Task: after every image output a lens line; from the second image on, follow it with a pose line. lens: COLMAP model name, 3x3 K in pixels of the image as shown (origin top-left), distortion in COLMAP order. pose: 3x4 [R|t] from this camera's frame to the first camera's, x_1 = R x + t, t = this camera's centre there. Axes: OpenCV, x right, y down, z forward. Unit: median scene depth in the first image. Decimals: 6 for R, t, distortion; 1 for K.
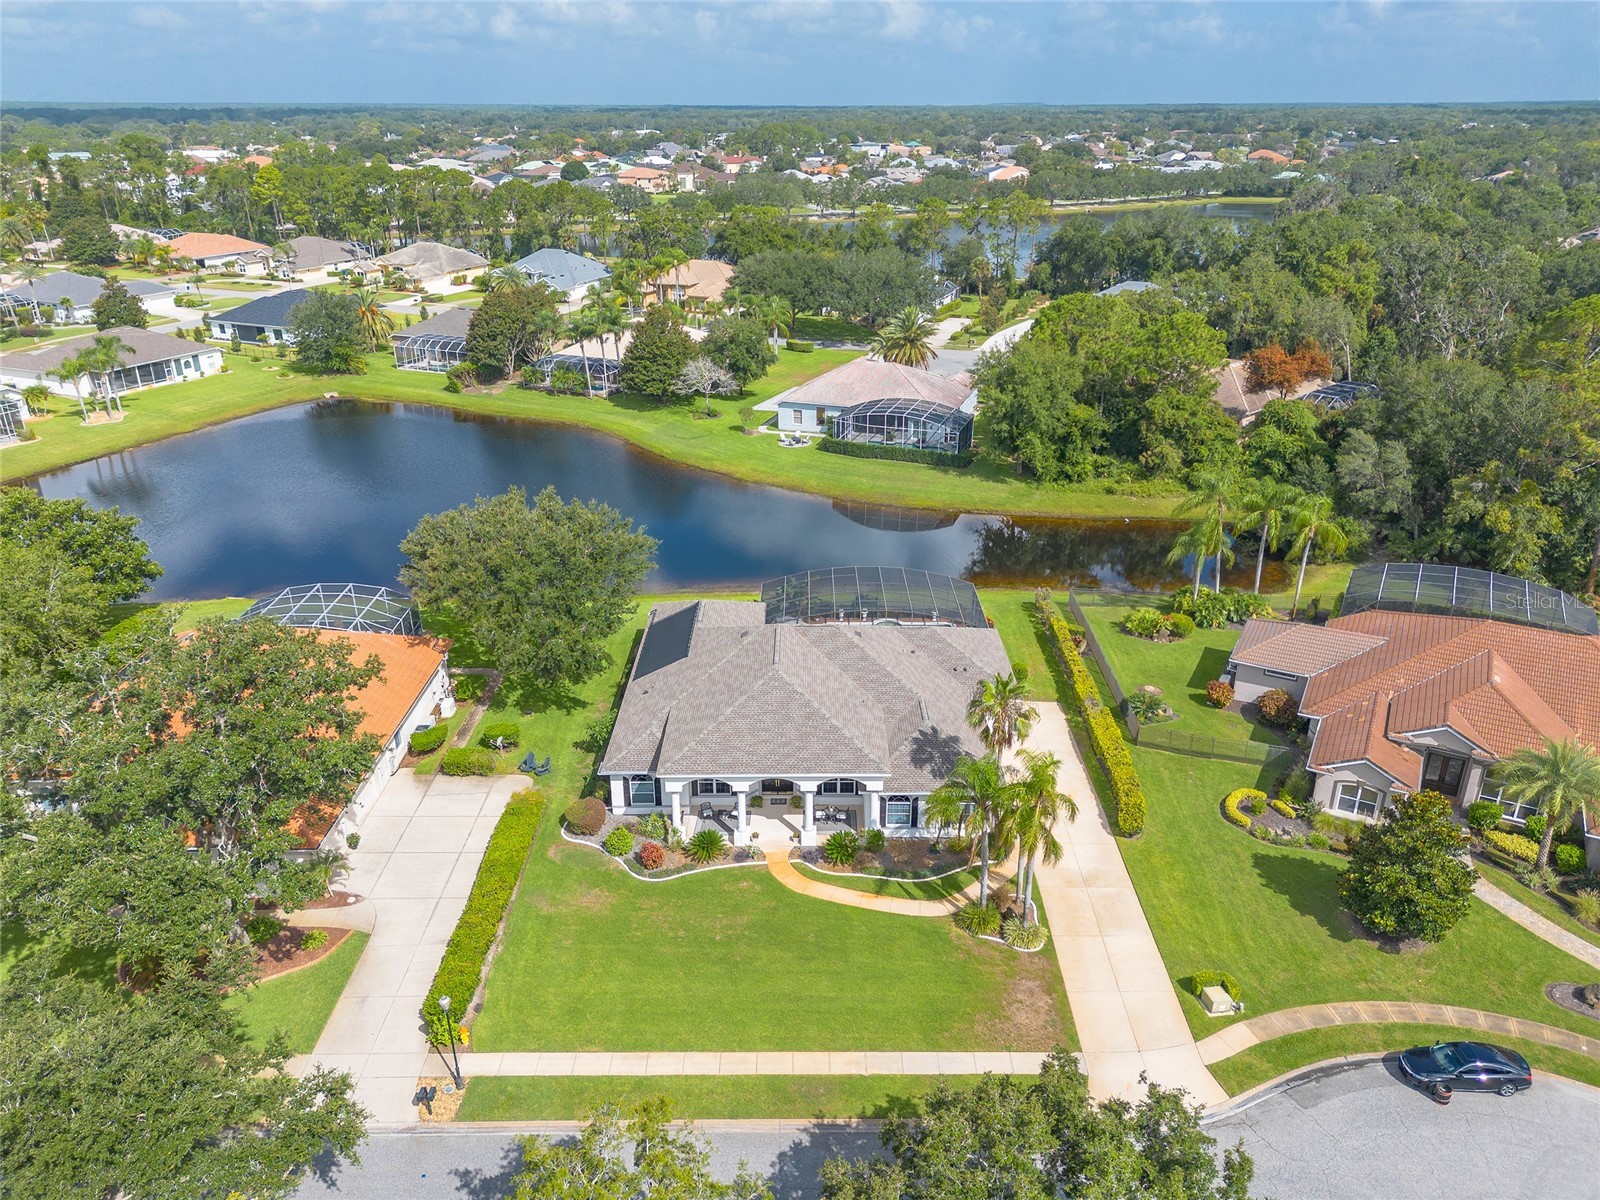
lens RADIAL K [[1129.1, 0, 806.6], [0, 1129.1, 608.8], [0, 0, 1]] dist [0.072381, -0.087669]
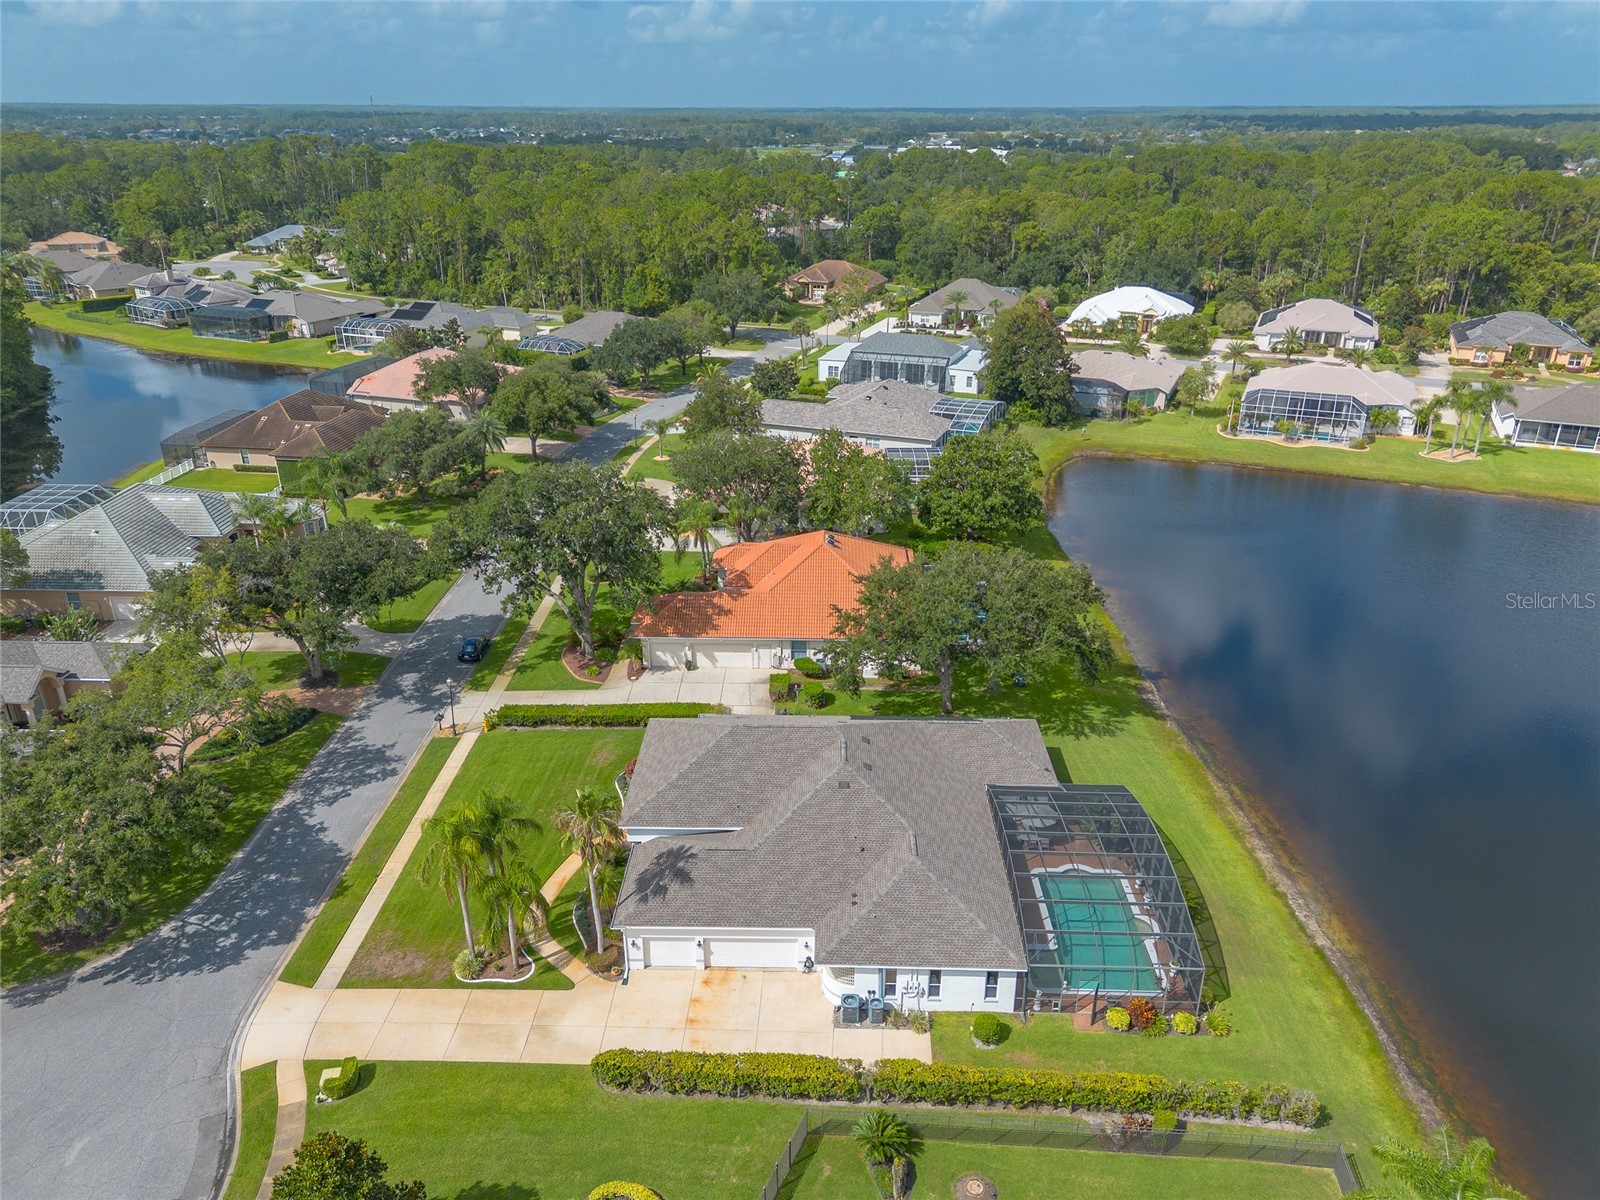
lens RADIAL K [[1129.1, 0, 806.6], [0, 1129.1, 608.8], [0, 0, 1]] dist [0.072381, -0.087669]
pose [[-0.017385, 0.405717, -0.913834, 0.546877], [-0.408353, 0.831389, 0.376882, -0.283989], [0.912659, 0.379719, 0.151222, 0.517452]]
